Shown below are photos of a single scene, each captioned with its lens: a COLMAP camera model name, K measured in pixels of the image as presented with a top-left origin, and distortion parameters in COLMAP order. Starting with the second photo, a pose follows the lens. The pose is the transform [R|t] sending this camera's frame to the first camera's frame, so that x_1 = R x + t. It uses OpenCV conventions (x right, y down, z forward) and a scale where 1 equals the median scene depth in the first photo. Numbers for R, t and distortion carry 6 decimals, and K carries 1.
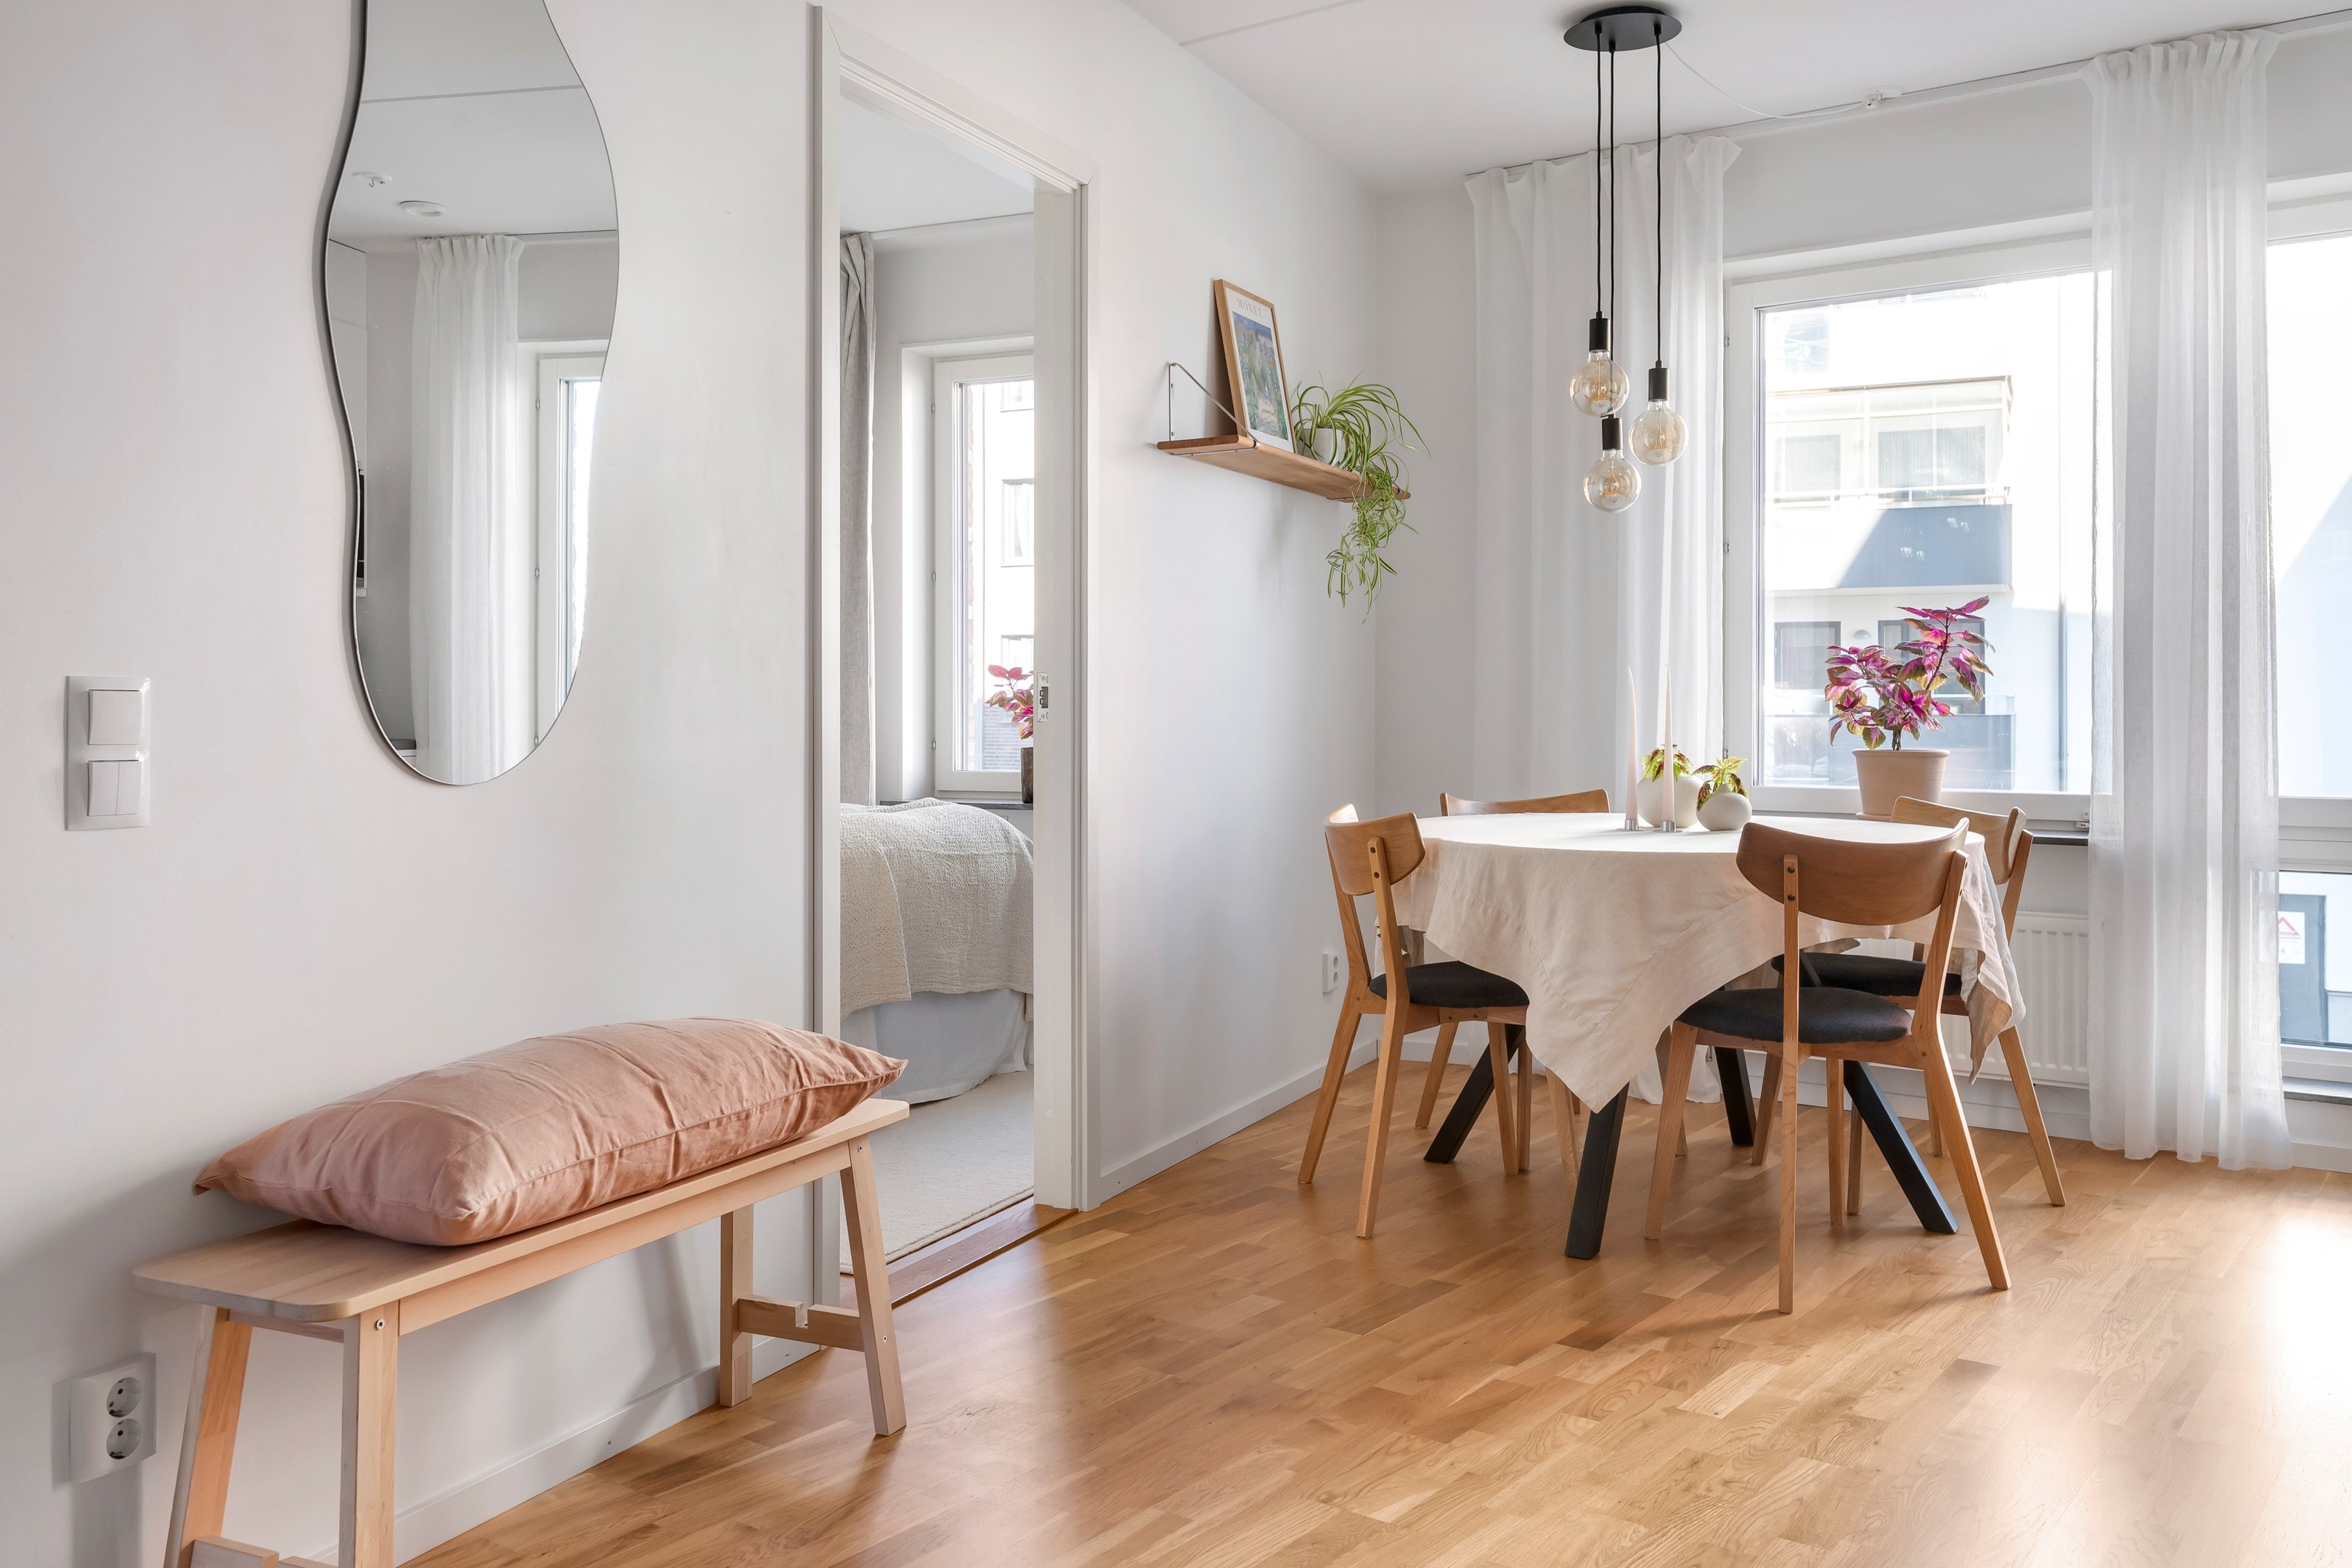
lens RADIAL K [[1800.5, 0, 1175.8], [0, 1800.5, 727.1], [0, 0, 1]] dist [0.003045, -0.000400]
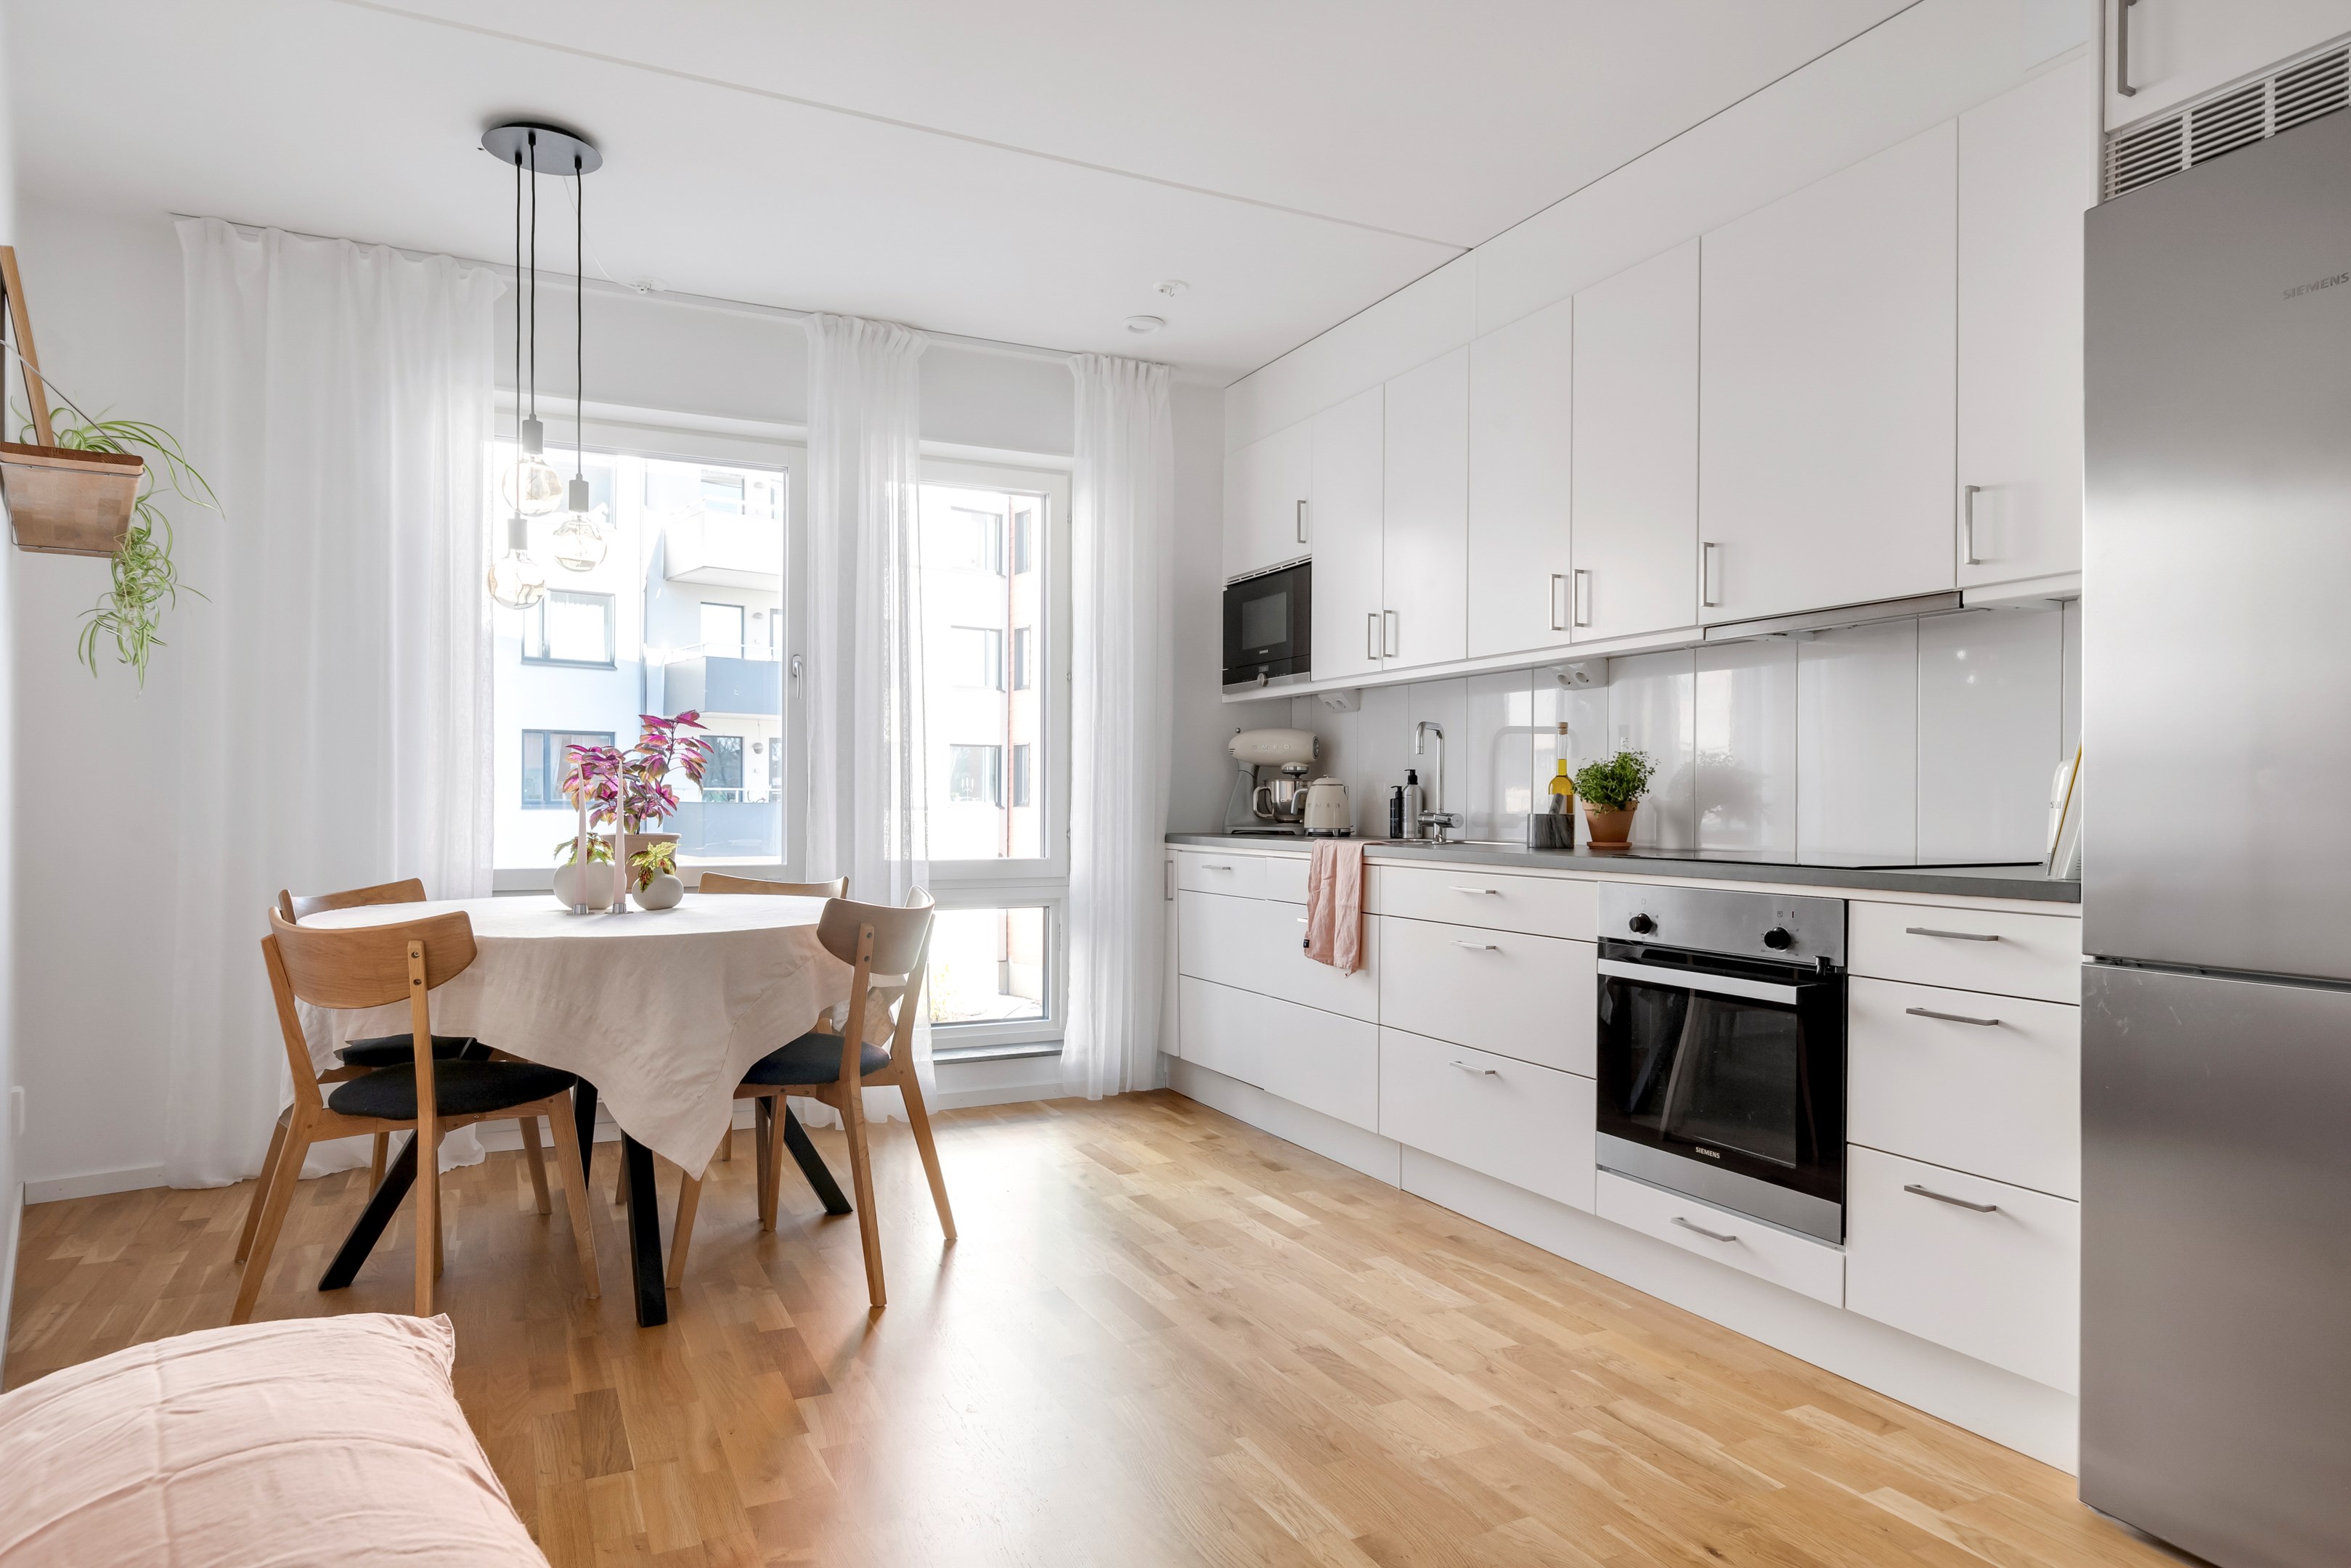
lens RADIAL K [[1367.9, 0, 1174.6], [0, 1367.9, 814.5], [0, 0, 1]] dist [-0.003305, 0.000187]
pose [[0.482103, -0.006811, 0.876088, -0.305596], [0.005206, 0.999974, 0.004910, -0.003442], [-0.876099, 0.002194, 0.482126, 0.334813]]
